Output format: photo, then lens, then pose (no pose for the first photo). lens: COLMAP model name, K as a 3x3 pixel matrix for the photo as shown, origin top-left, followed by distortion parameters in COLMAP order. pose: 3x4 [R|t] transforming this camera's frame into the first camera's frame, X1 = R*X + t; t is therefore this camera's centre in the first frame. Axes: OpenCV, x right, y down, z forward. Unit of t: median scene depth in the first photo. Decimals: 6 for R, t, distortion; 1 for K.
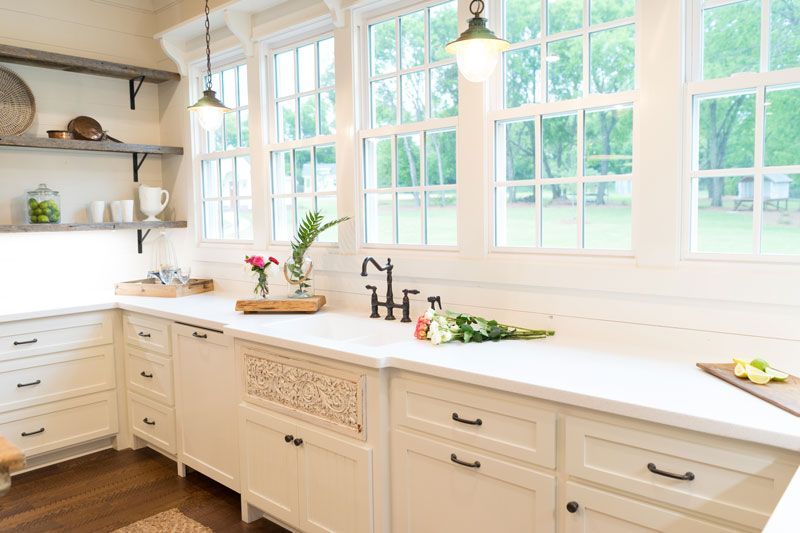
lens RADIAL K [[613.0, 0, 402.5], [0, 613.0, 265.0], [0, 0, 1]] dist [-0.020976, -0.004743]
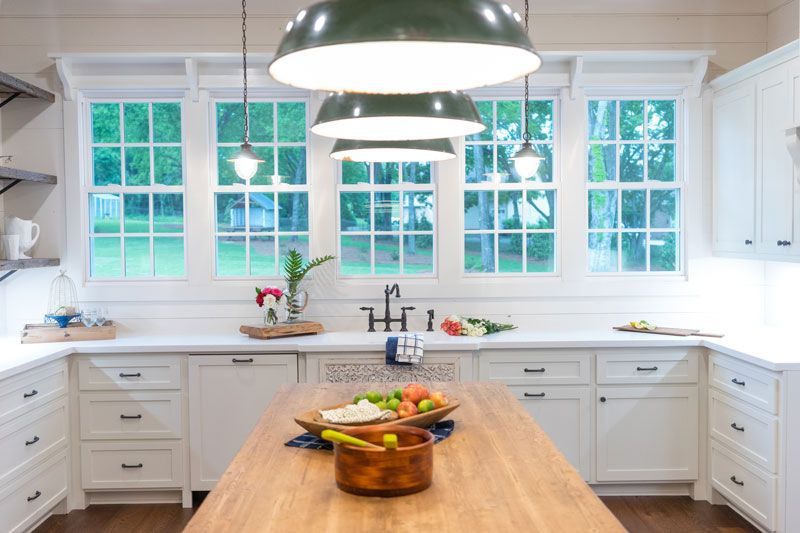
lens RADIAL K [[816.7, 0, 401.8], [0, 816.7, 267.9], [0, 0, 1]] dist [0.007107, 0.000000]
pose [[0.726198, -0.016974, 0.687277, -1.179859], [0.053800, 0.998033, -0.032197, 0.010423], [-0.685378, 0.060357, 0.725682, -0.300677]]
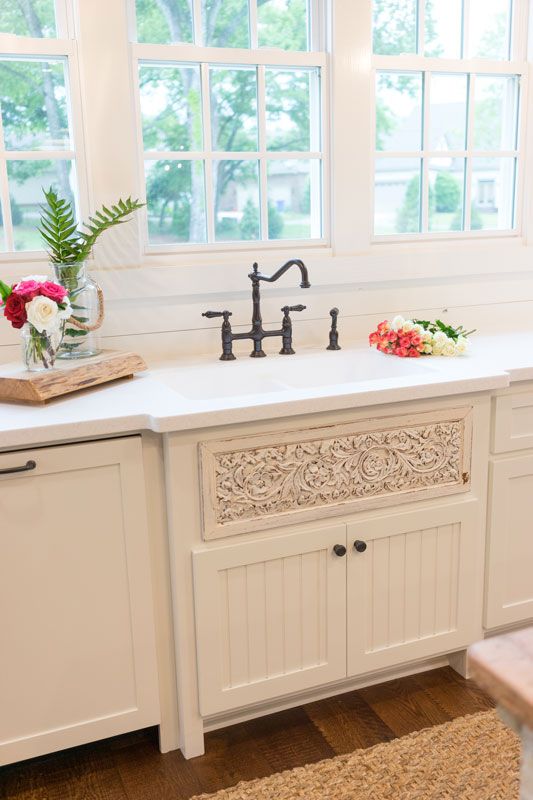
lens RADIAL K [[816.7, 0, 266.3], [0, 816.7, 403.3], [0, 0, 1]] dist [0.007107, 0.000000]
pose [[0.423591, -0.207829, 0.881691, -0.789791], [0.095021, 0.978150, 0.184914, -0.023945], [-0.900856, 0.005451, 0.434083, 0.594012]]
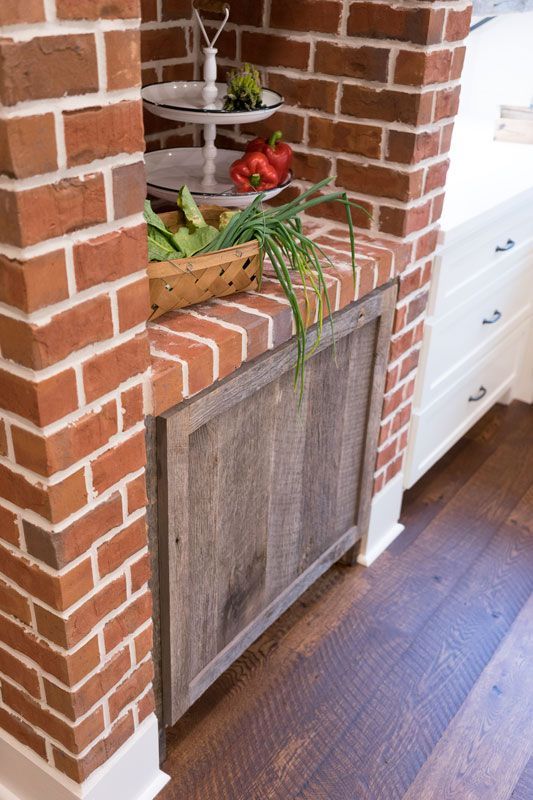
lens RADIAL K [[816.7, 0, 264.9], [0, 816.7, 403.0], [0, 0, 1]] dist [0.007107, 0.000000]
pose [[0.990384, -0.006336, 0.138202, -1.054948], [-0.051993, 0.908678, 0.414248, -0.044090], [-0.128205, -0.417450, 0.899610, 0.338918]]
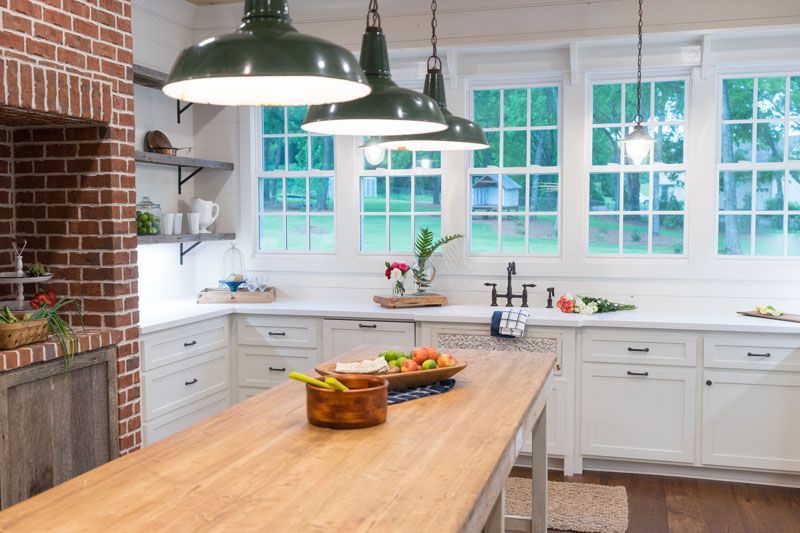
lens RADIAL K [[816.7, 0, 399.4], [0, 816.7, 268.6], [0, 0, 1]] dist [0.007107, 0.000000]
pose [[0.899794, -0.012367, 0.436139, -1.037406], [0.022265, 0.999597, -0.017591, 0.028649], [-0.435746, 0.025539, 0.899708, -0.562085]]
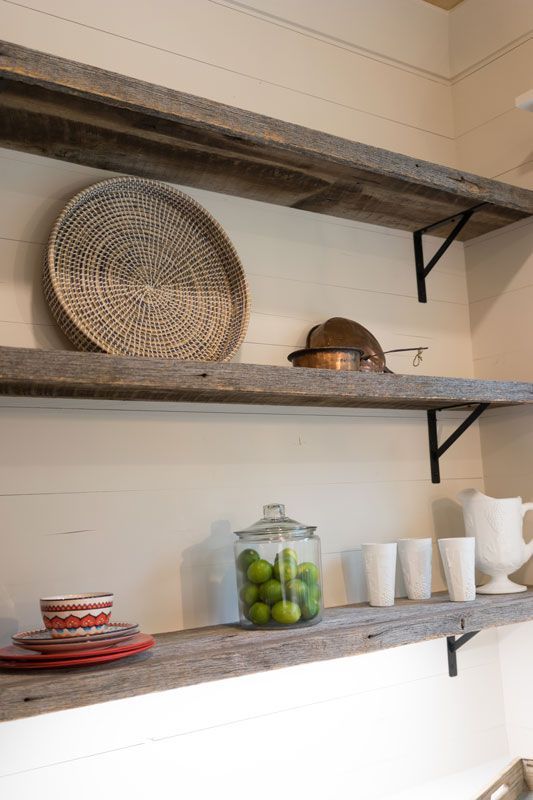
lens RADIAL K [[816.7, 0, 265.3], [0, 816.7, 396.4], [0, 0, 1]] dist [0.007107, 0.000000]
pose [[0.973772, -0.064677, -0.218141, -0.628848], [0.018170, 0.977790, -0.208798, -0.124255], [0.226800, 0.199358, 0.953319, 0.700092]]
